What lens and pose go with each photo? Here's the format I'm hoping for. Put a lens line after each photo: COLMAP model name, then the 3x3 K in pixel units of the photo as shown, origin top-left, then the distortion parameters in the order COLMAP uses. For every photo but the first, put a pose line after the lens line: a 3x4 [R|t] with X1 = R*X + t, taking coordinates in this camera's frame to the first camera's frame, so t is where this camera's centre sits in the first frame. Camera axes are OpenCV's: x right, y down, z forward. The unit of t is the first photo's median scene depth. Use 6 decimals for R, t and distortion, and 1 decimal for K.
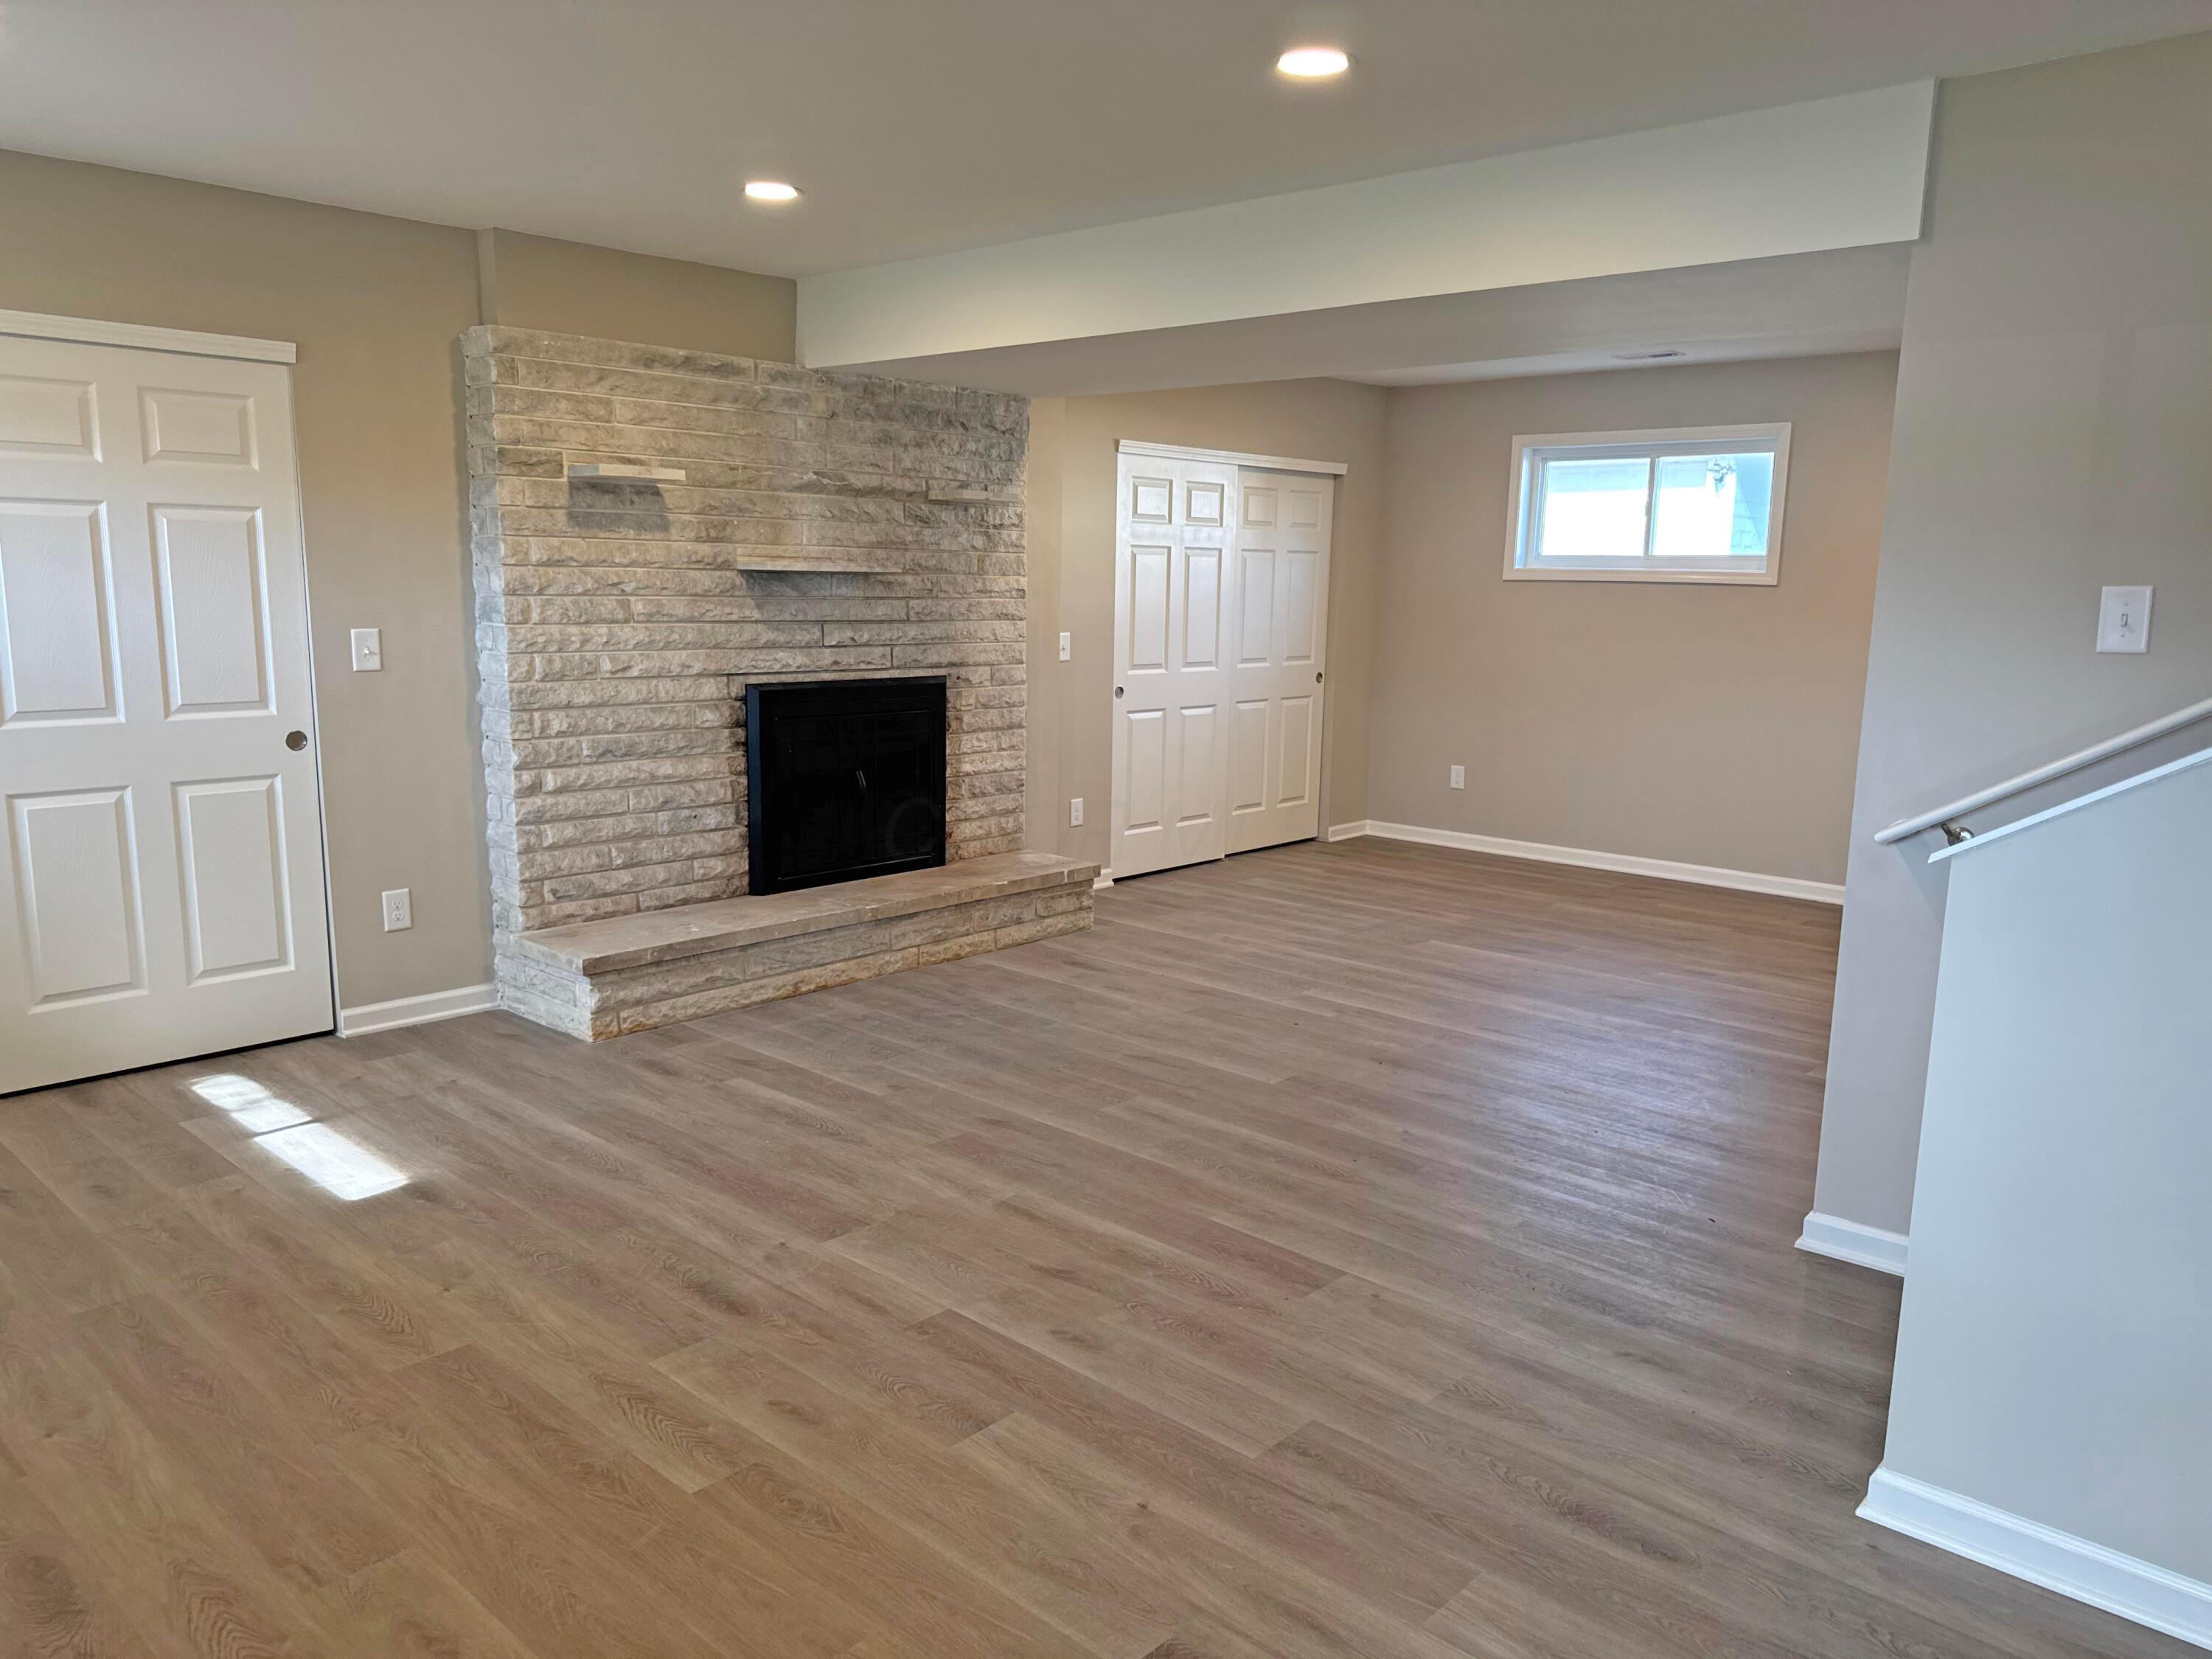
lens RADIAL K [[1545.0, 0, 1119.0], [0, 1545.0, 848.6], [0, 0, 1]] dist [0.173118, -0.265576]
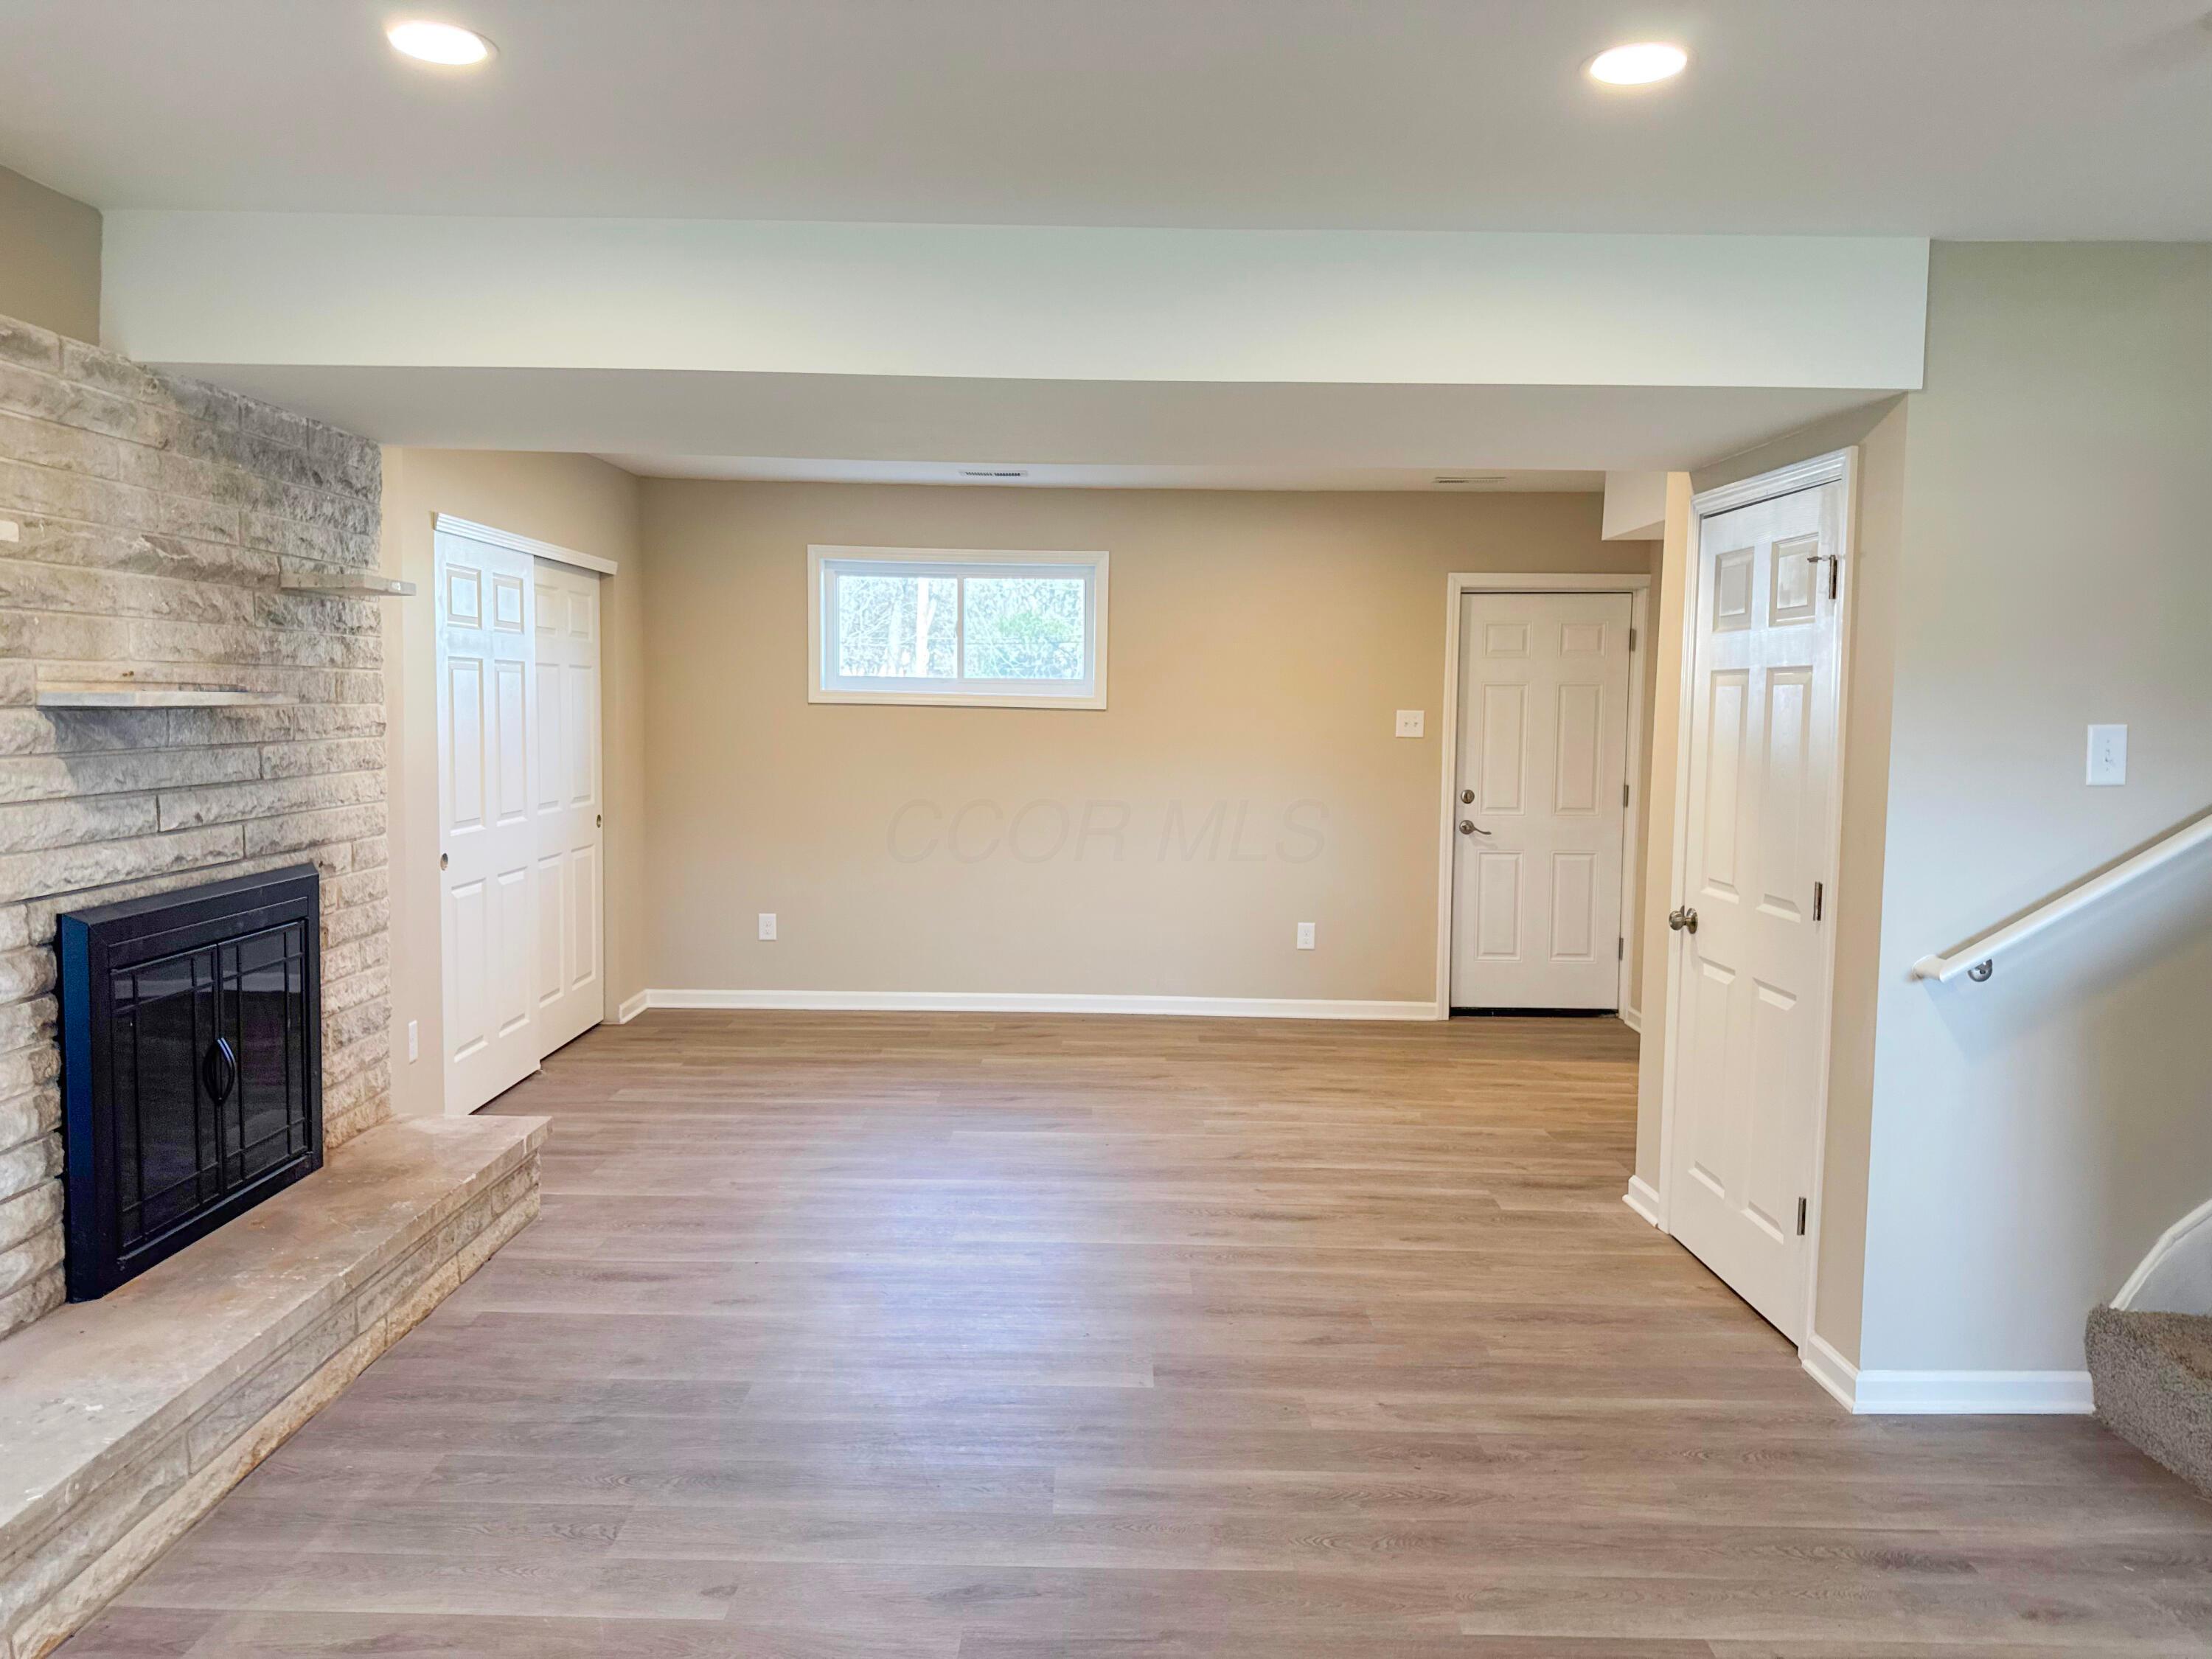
lens RADIAL K [[1560.3, 0, 1106.0], [0, 1560.3, 829.5], [0, 0, 1]] dist [0.042658, -0.047531]
pose [[0.744491, -0.063009, 0.664653, -0.330924], [0.115060, 0.992750, -0.034769, -0.074279], [-0.657643, 0.102360, 0.746343, 0.355075]]
